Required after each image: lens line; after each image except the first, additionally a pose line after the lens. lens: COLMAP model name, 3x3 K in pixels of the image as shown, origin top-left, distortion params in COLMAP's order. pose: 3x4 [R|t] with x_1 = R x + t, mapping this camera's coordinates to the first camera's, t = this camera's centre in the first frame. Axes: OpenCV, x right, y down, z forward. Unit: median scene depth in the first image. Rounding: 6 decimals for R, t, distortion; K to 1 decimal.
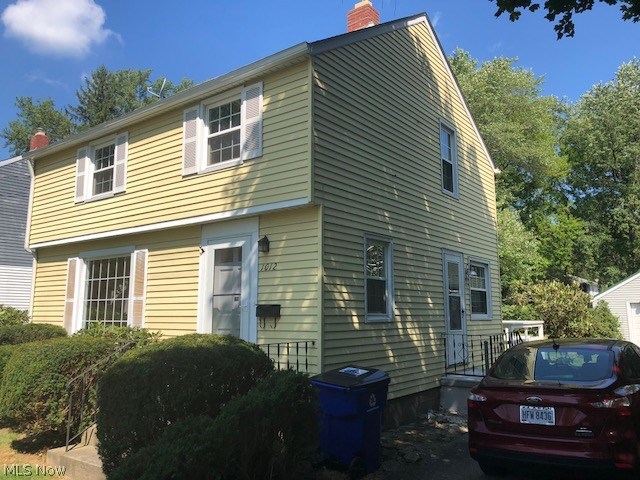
lens RADIAL K [[527.1, 0, 307.5], [0, 527.1, 229.2], [0, 0, 1]] dist [0.050497, -0.044255]
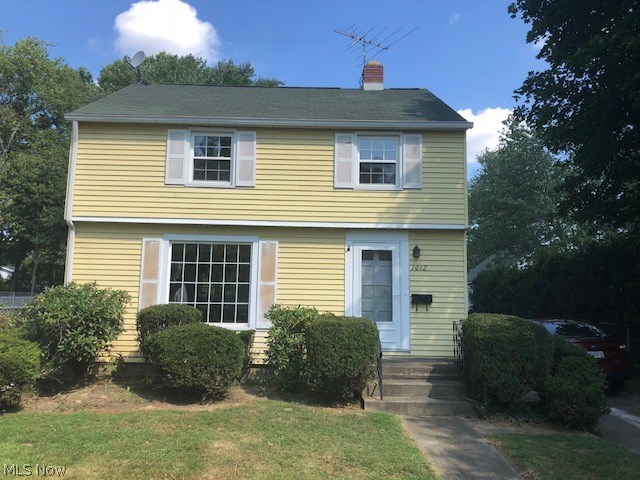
lens RADIAL K [[527.1, 0, 320.3], [0, 527.1, 241.2], [0, 0, 1]] dist [0.050497, -0.044255]
pose [[0.780010, 0.094965, 0.618519, -1.021452], [-0.120461, 0.992718, -0.000505, 0.029009], [-0.614063, -0.074114, 0.785769, 0.049139]]
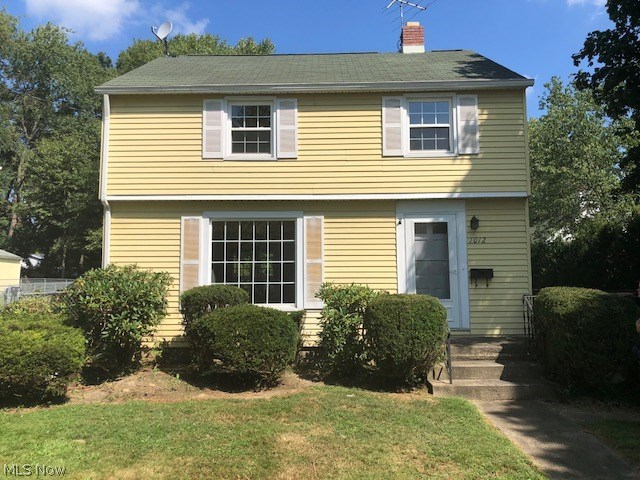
lens RADIAL K [[527.1, 0, 319.4], [0, 527.1, 235.9], [0, 0, 1]] dist [0.050497, -0.044255]
pose [[0.805230, 0.056305, 0.590284, -1.021704], [-0.092037, 0.995285, 0.030615, 0.050007], [-0.585776, -0.078980, 0.806615, 0.152379]]
